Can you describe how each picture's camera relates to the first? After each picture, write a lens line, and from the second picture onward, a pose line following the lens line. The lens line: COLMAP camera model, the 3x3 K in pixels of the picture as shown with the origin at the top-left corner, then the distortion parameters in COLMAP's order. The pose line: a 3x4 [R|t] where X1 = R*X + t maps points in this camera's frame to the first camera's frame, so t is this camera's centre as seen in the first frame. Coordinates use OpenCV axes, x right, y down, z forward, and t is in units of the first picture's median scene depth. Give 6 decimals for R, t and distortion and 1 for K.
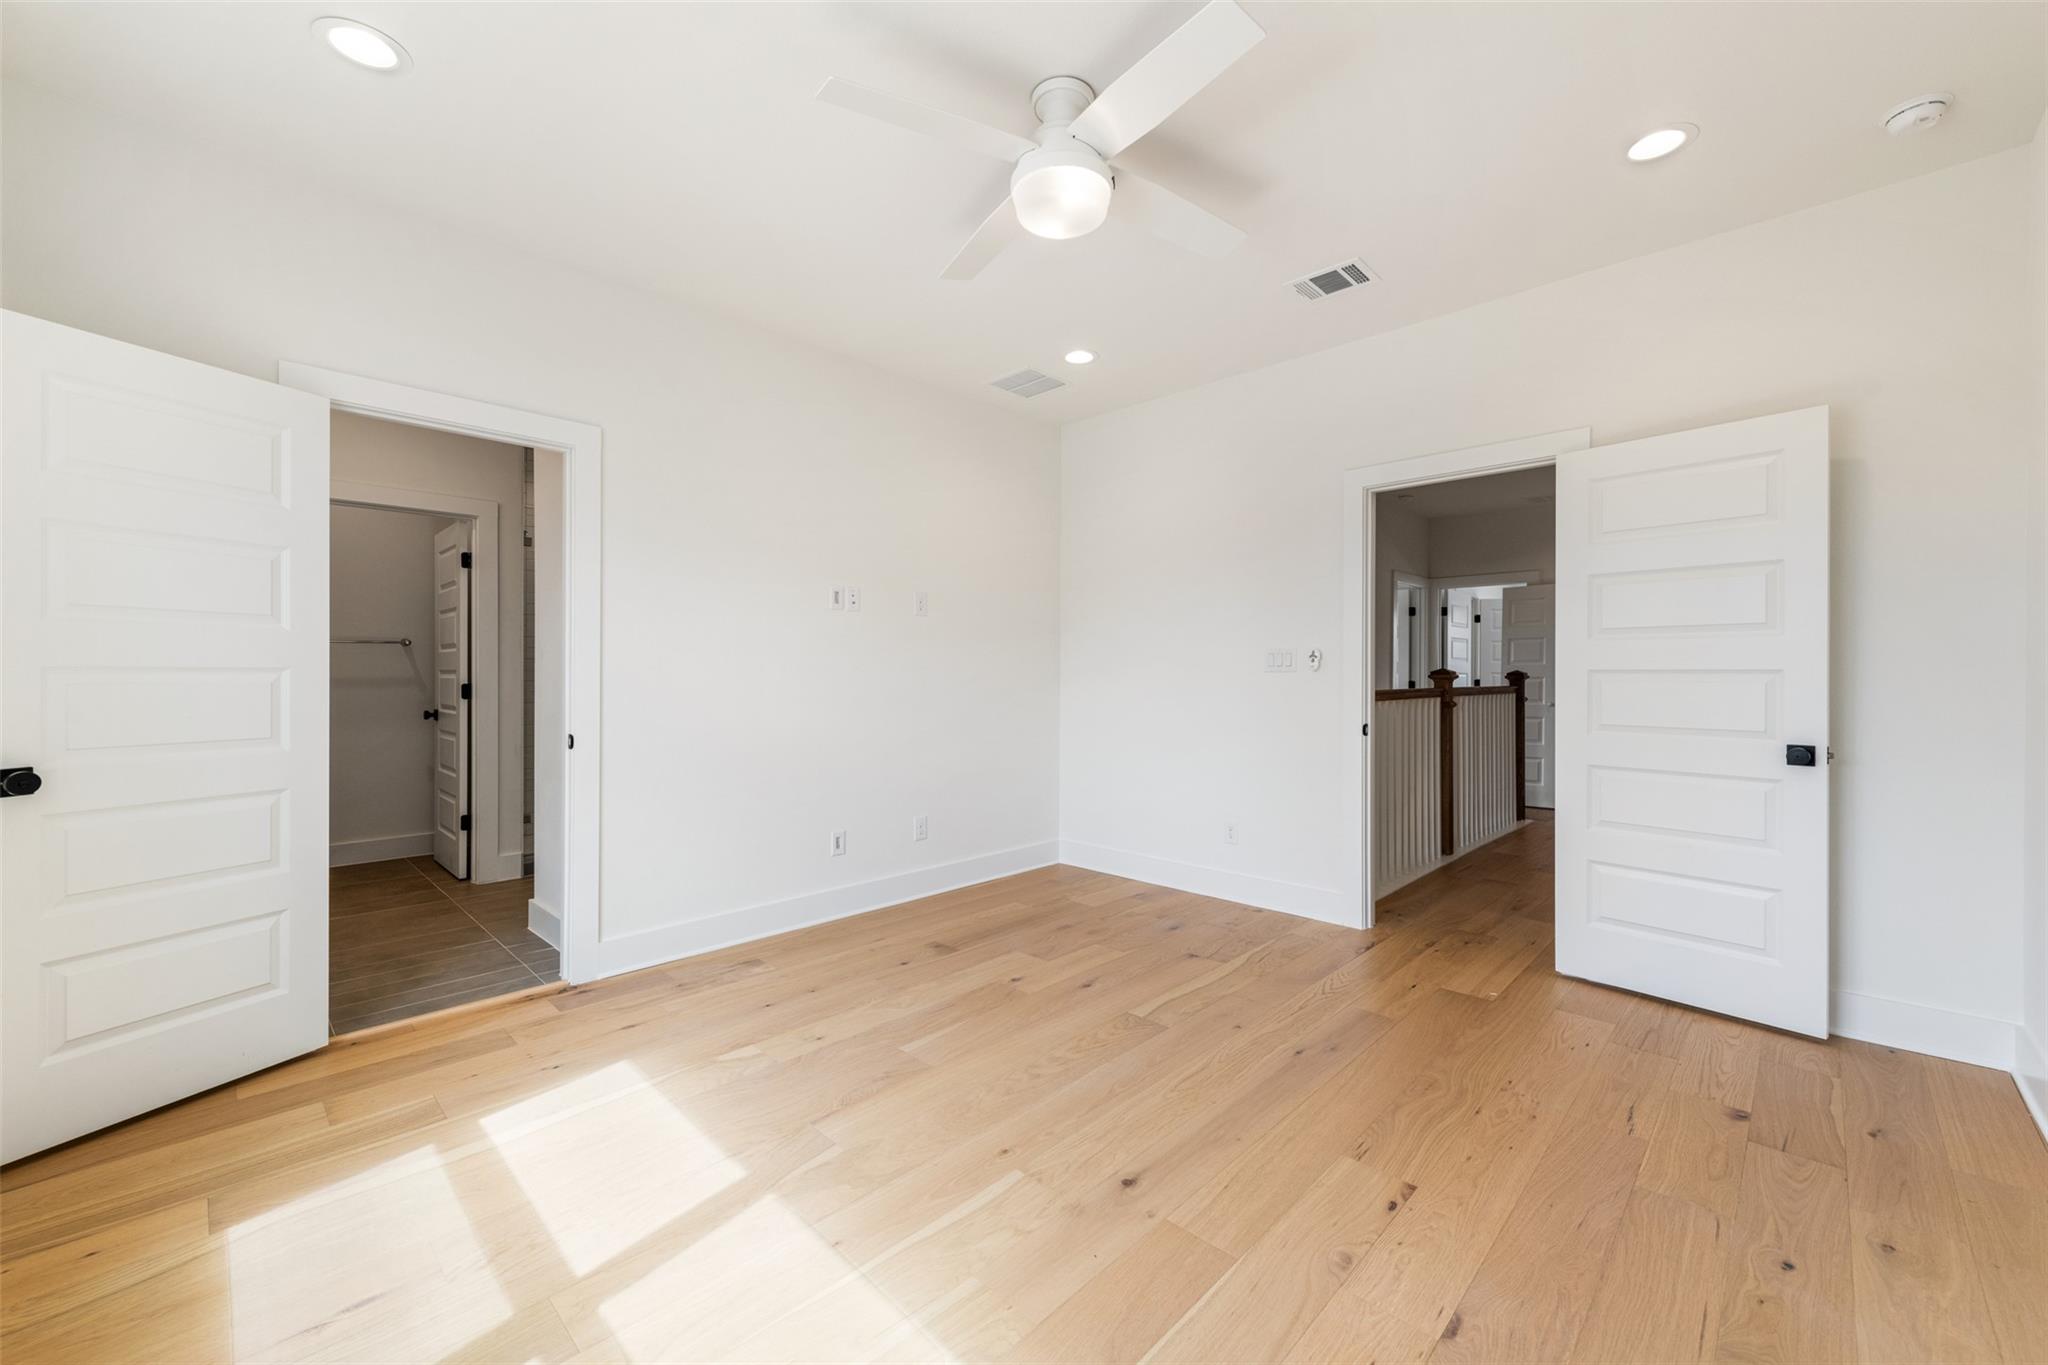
lens RADIAL K [[801.6, 0, 1023.8], [0, 801.6, 664.3], [0, 0, 1]] dist [0.005544, -0.003029]
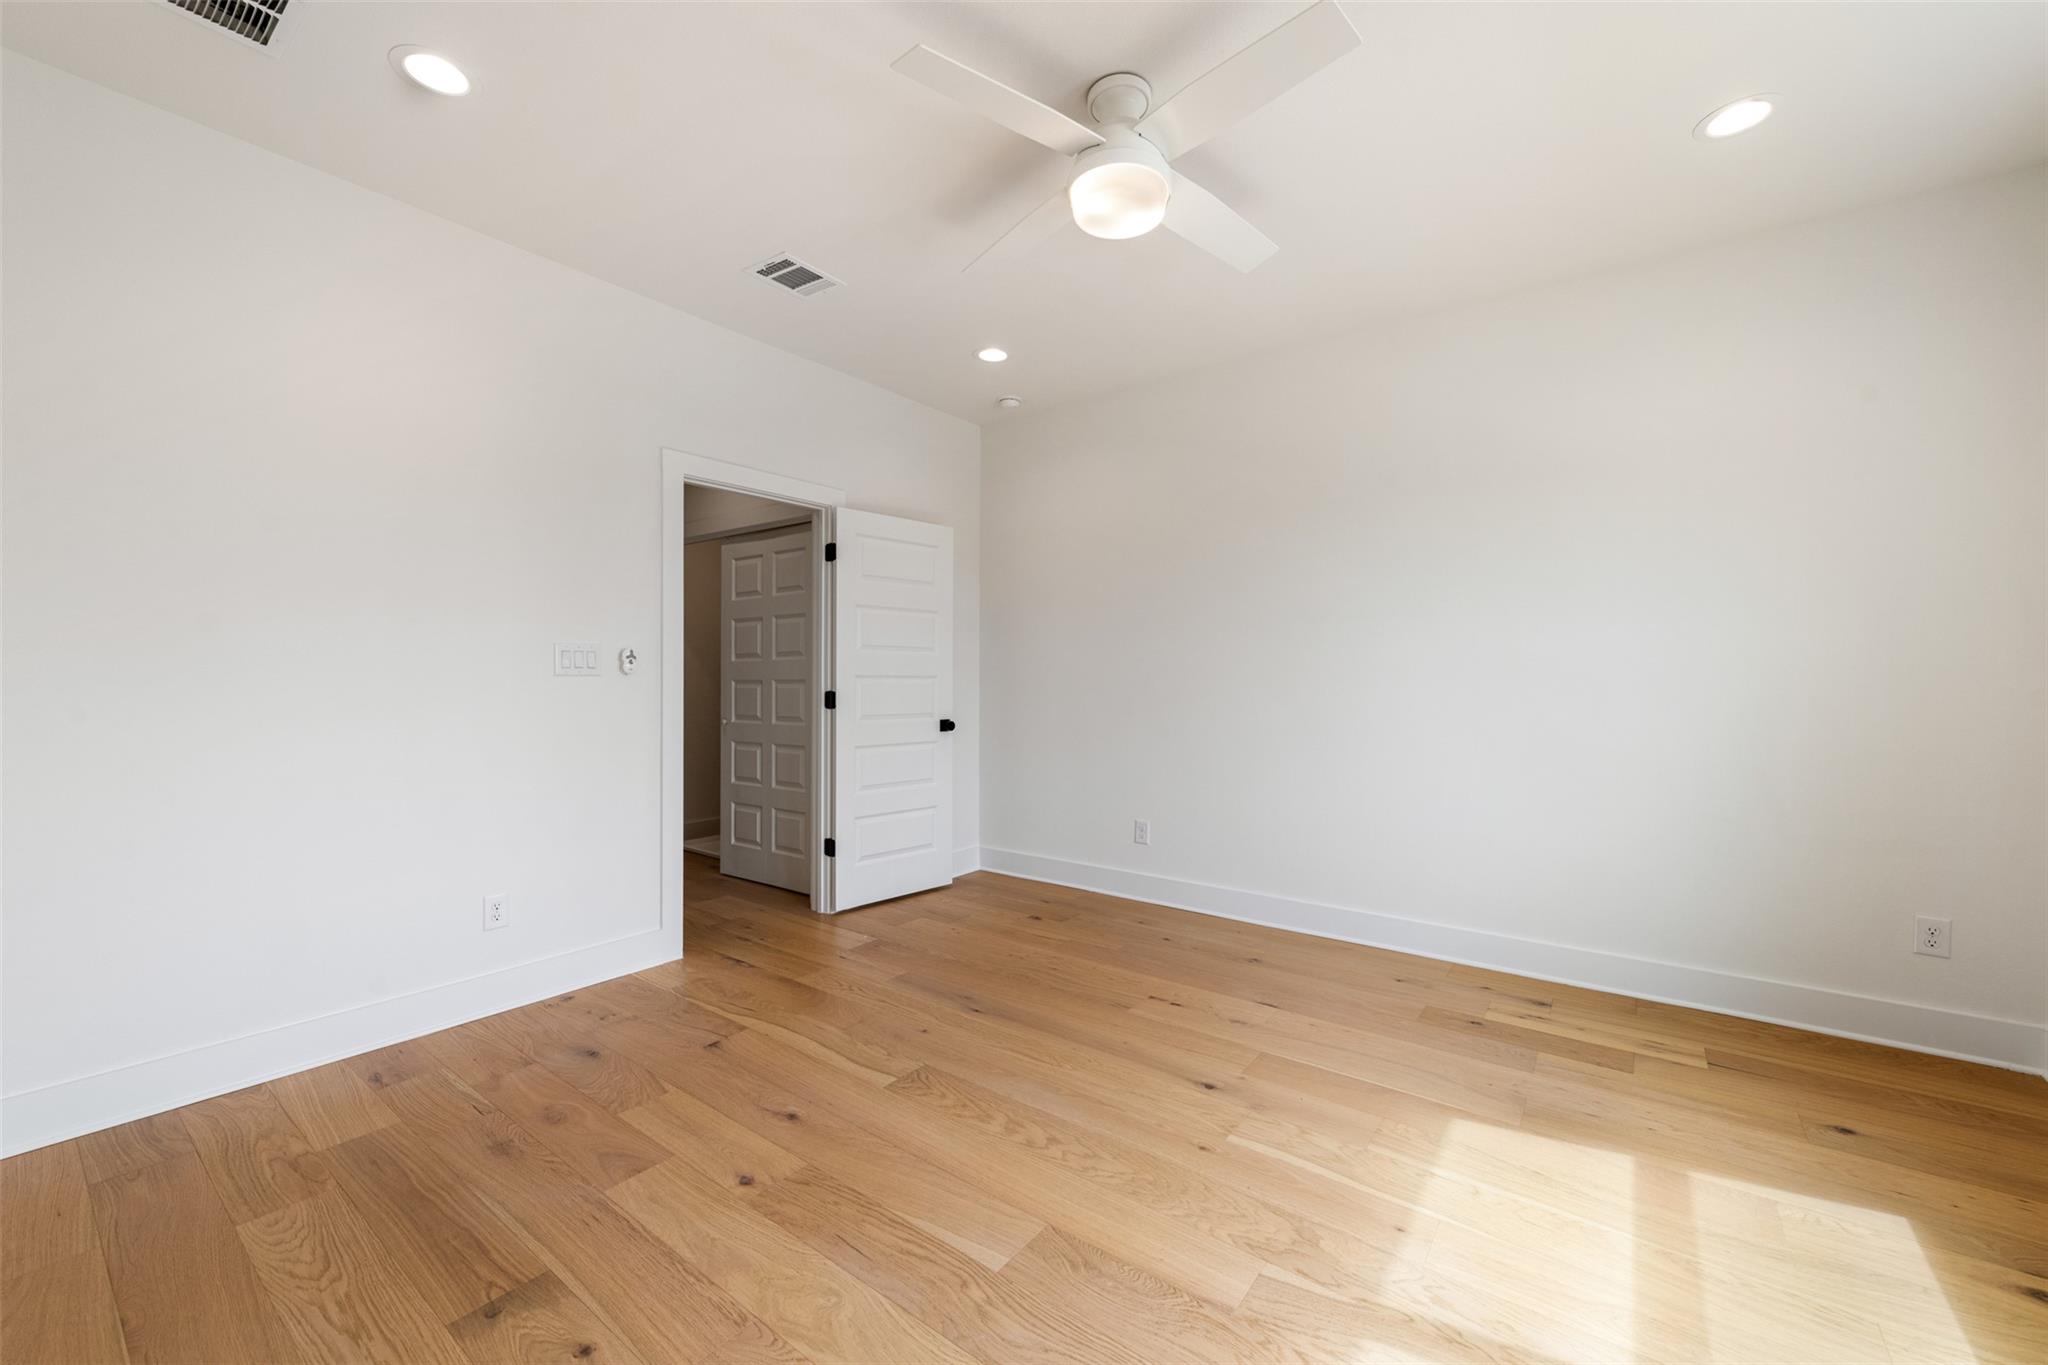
lens RADIAL K [[801.6, 0, 1033.6], [0, 801.6, 676.3], [0, 0, 1]] dist [0.005544, -0.003029]
pose [[-0.128996, 0.000387, 0.991645, -0.634216], [-0.009809, 0.999951, -0.001666, 0.007866], [-0.991597, -0.009942, -0.128986, 0.851507]]
